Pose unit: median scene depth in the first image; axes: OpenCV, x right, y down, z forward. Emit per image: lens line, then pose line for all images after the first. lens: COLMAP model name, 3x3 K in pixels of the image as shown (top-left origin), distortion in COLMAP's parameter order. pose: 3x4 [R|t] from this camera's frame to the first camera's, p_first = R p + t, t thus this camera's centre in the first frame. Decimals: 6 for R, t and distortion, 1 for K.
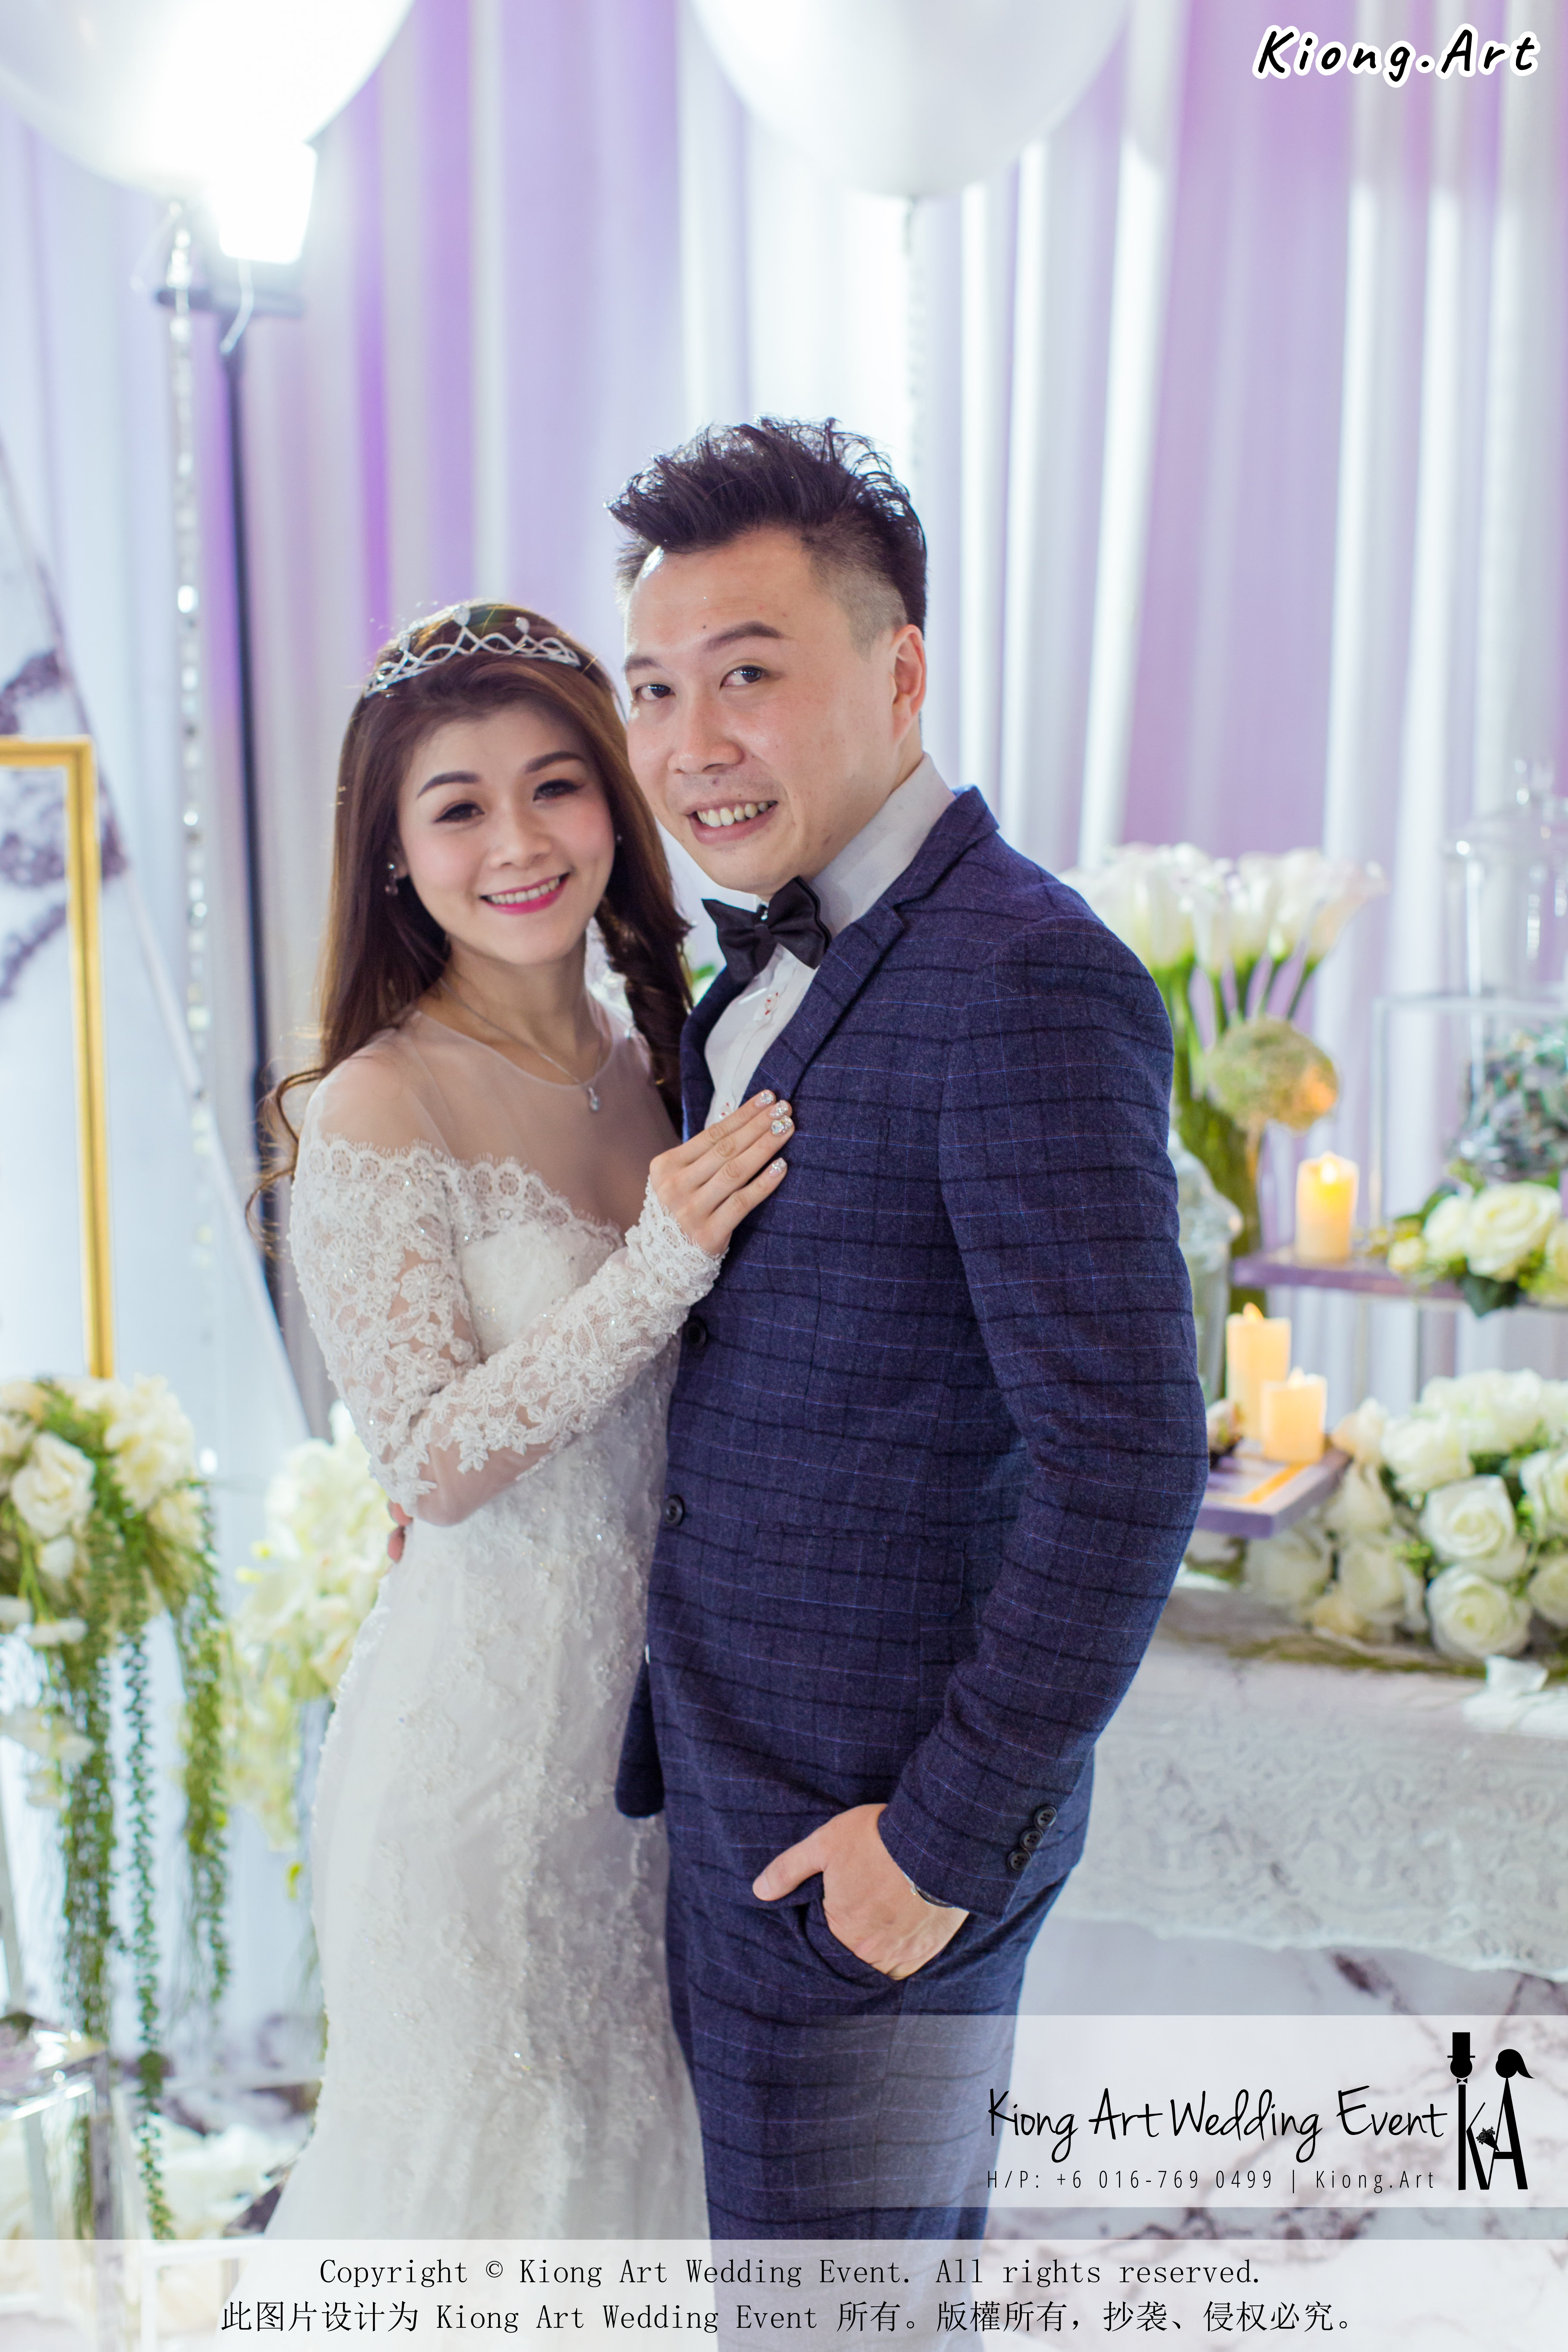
lens RADIAL K [[3402.3, 0, 762.7], [0, 3402.3, 1164.6], [0, 0, 1]] dist [0.022899, 0.011457]
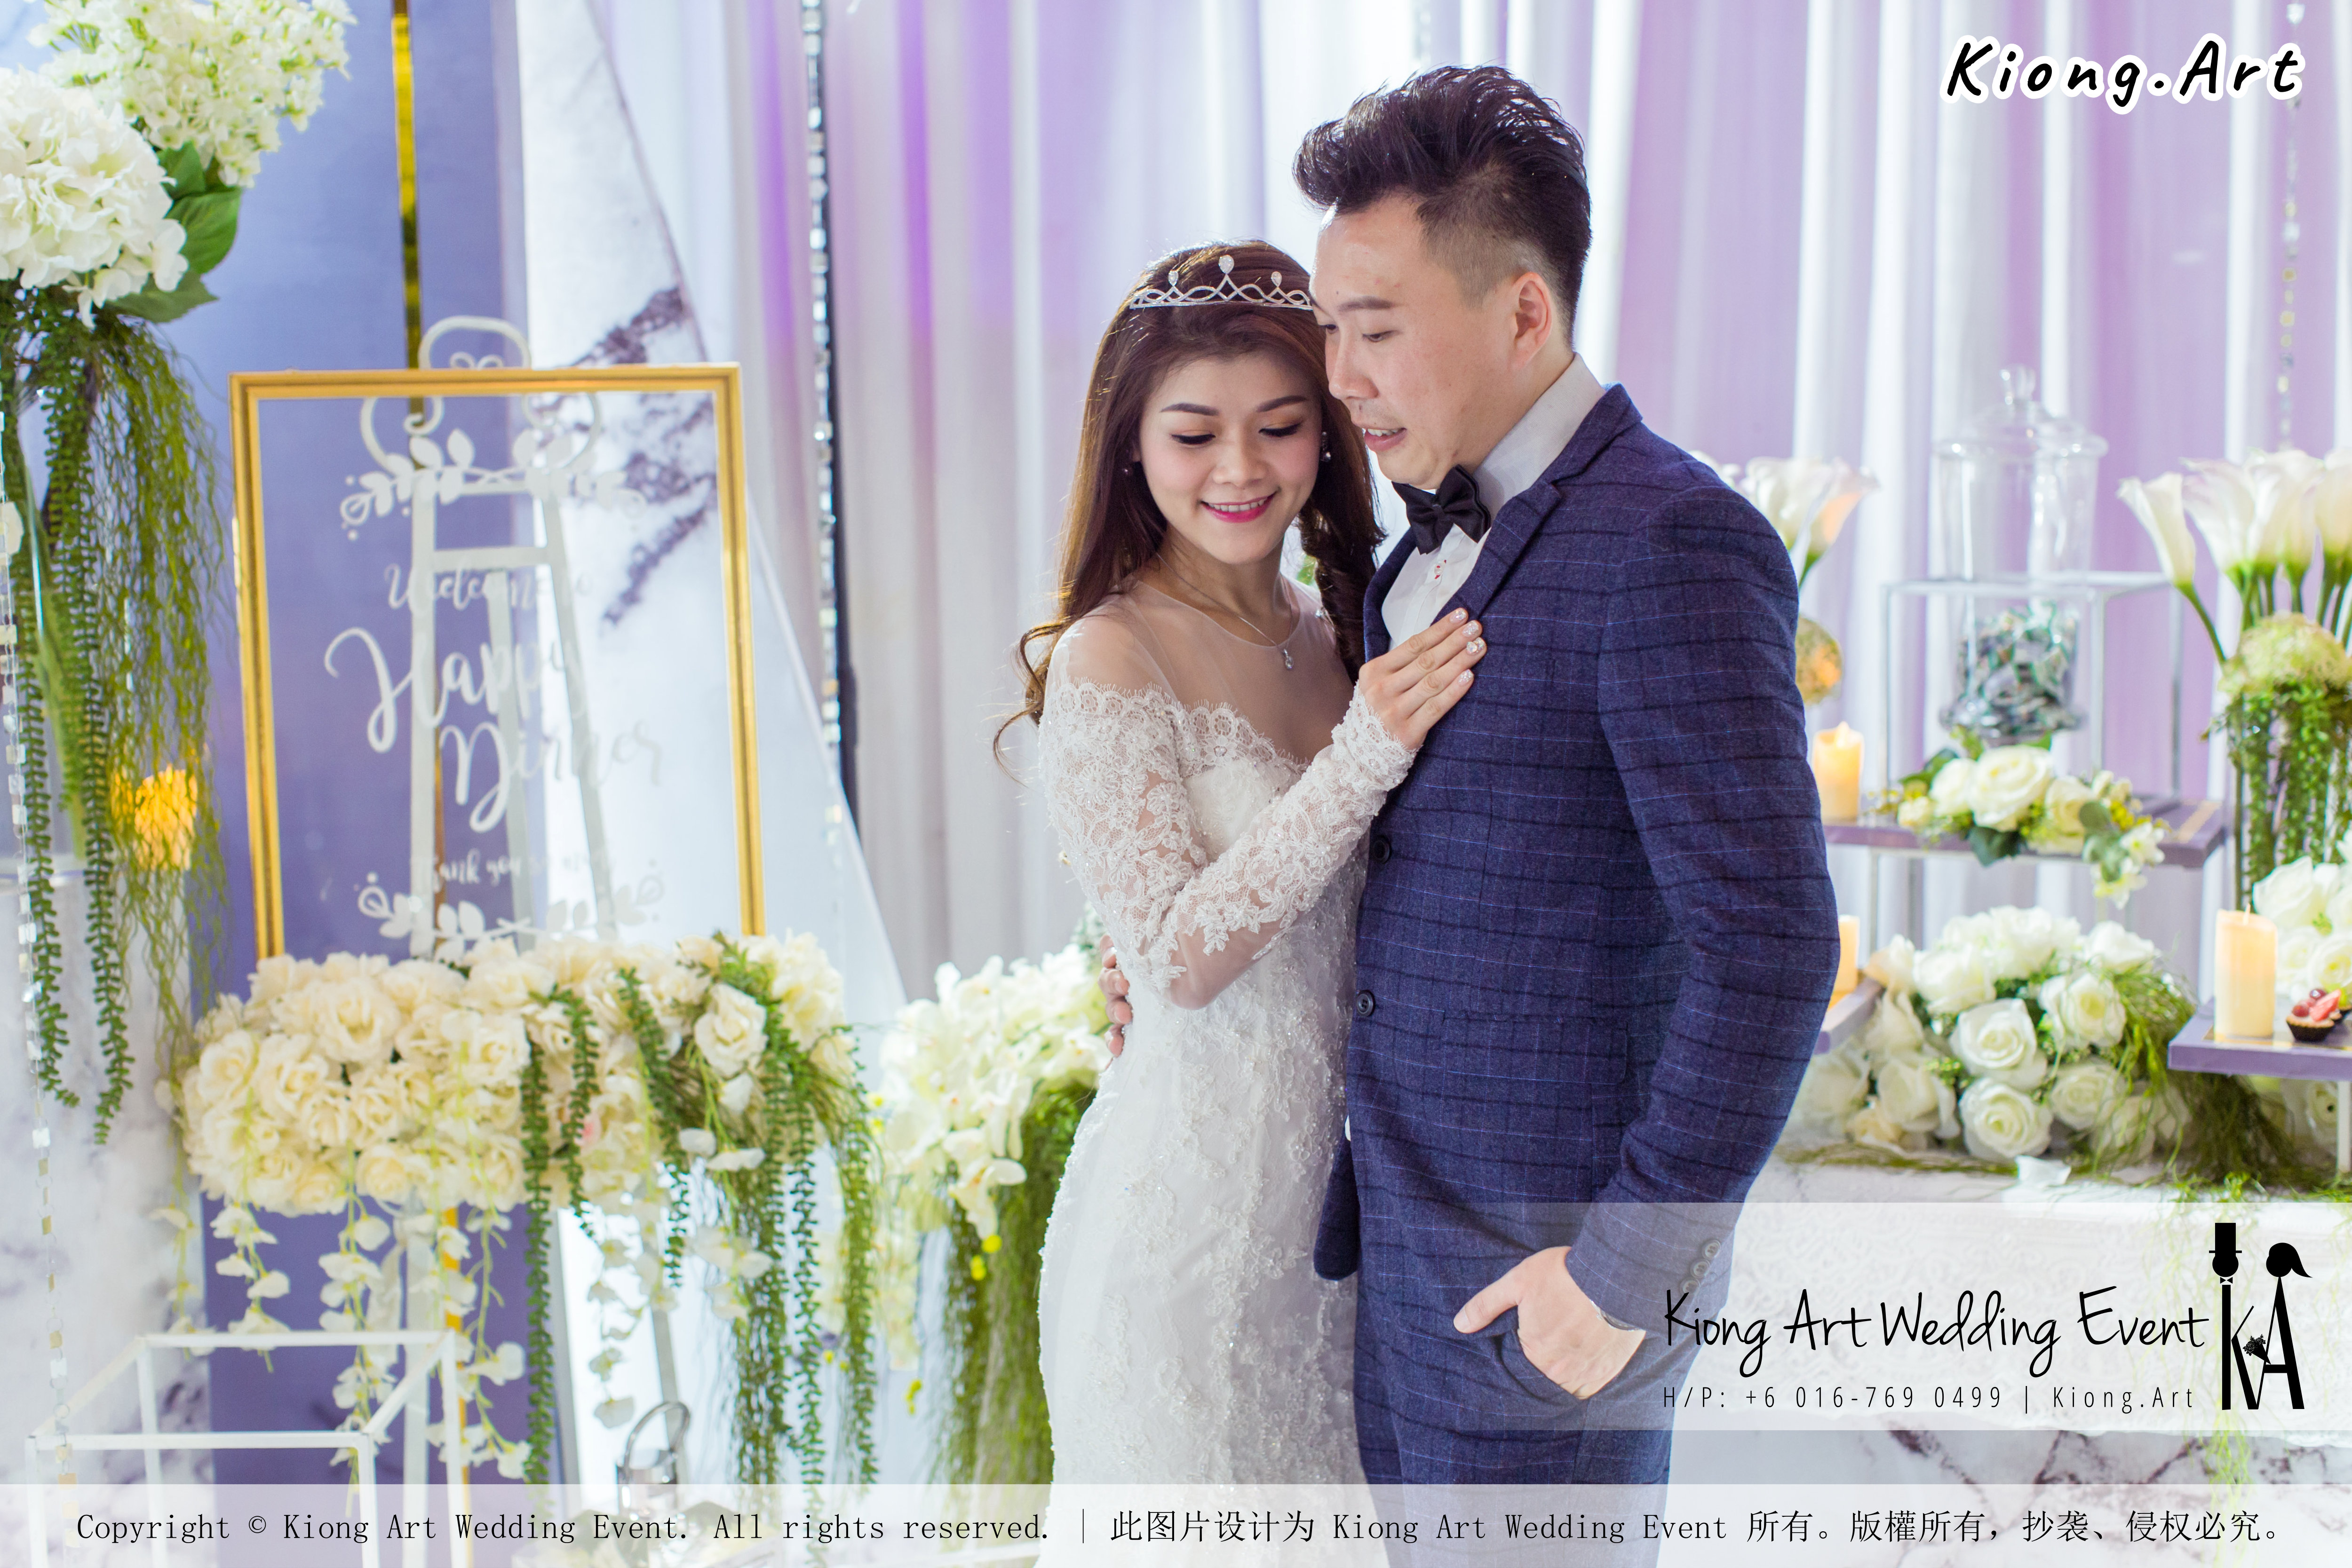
lens RADIAL K [[3402.2, 0, 1164.2], [0, 3402.2, 772.1], [0, 0, 1]] dist [0.022899, 0.011457]
pose [[0.999683, -0.016007, 0.019438, -0.086628], [0.016258, 0.999786, -0.012826, 0.026614], [-0.019228, 0.013138, 0.999729, -0.119785]]
